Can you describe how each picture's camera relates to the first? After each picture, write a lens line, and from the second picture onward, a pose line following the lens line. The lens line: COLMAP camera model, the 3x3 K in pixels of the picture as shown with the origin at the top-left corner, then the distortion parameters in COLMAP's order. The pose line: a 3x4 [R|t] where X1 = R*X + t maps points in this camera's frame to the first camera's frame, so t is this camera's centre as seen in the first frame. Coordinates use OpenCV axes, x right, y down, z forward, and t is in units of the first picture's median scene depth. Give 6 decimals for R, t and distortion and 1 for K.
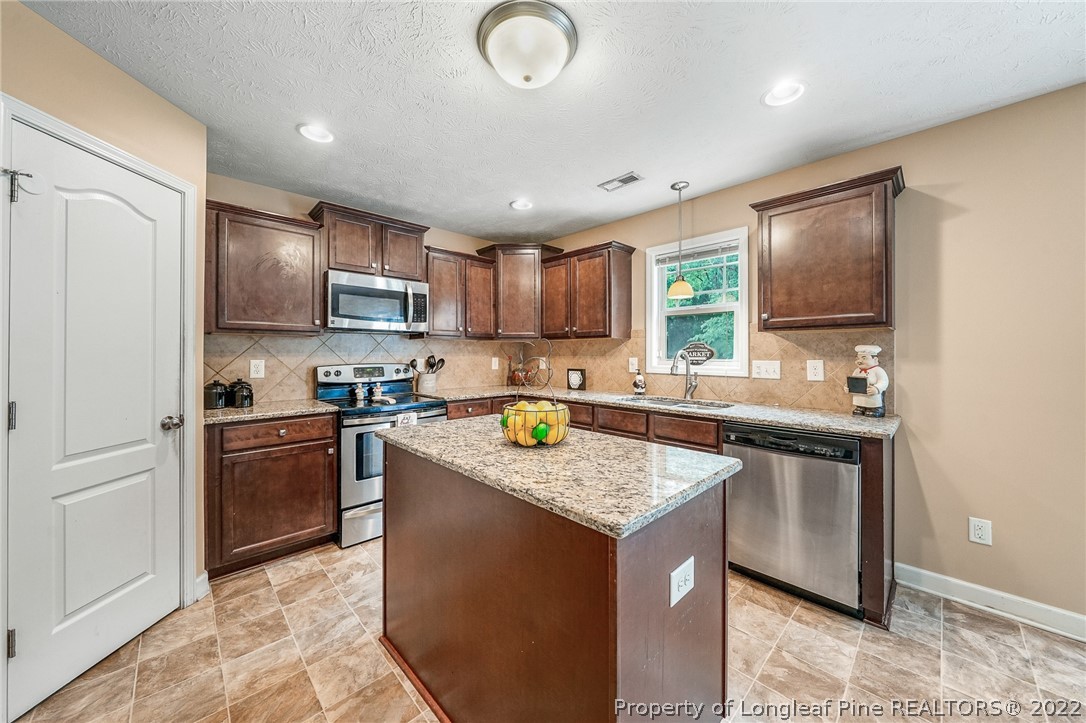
lens RADIAL K [[384.1, 0, 538.3], [0, 384.1, 354.9], [0, 0, 1]] dist [-0.001261, -0.000142]
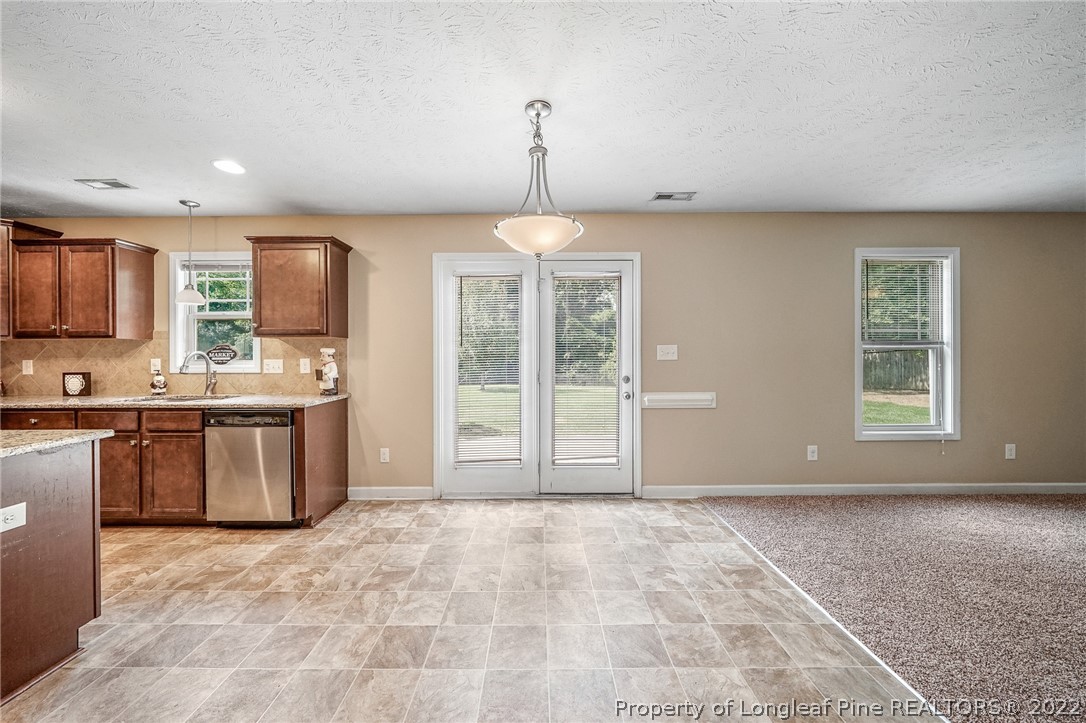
lens RADIAL K [[384.1, 0, 538.3], [0, 384.1, 354.9], [0, 0, 1]] dist [-0.001261, -0.000142]
pose [[0.697321, -0.009062, 0.716701, 0.256674], [0.007563, 0.999957, 0.005285, -0.000435], [-0.716719, 0.001735, 0.697360, -0.465426]]
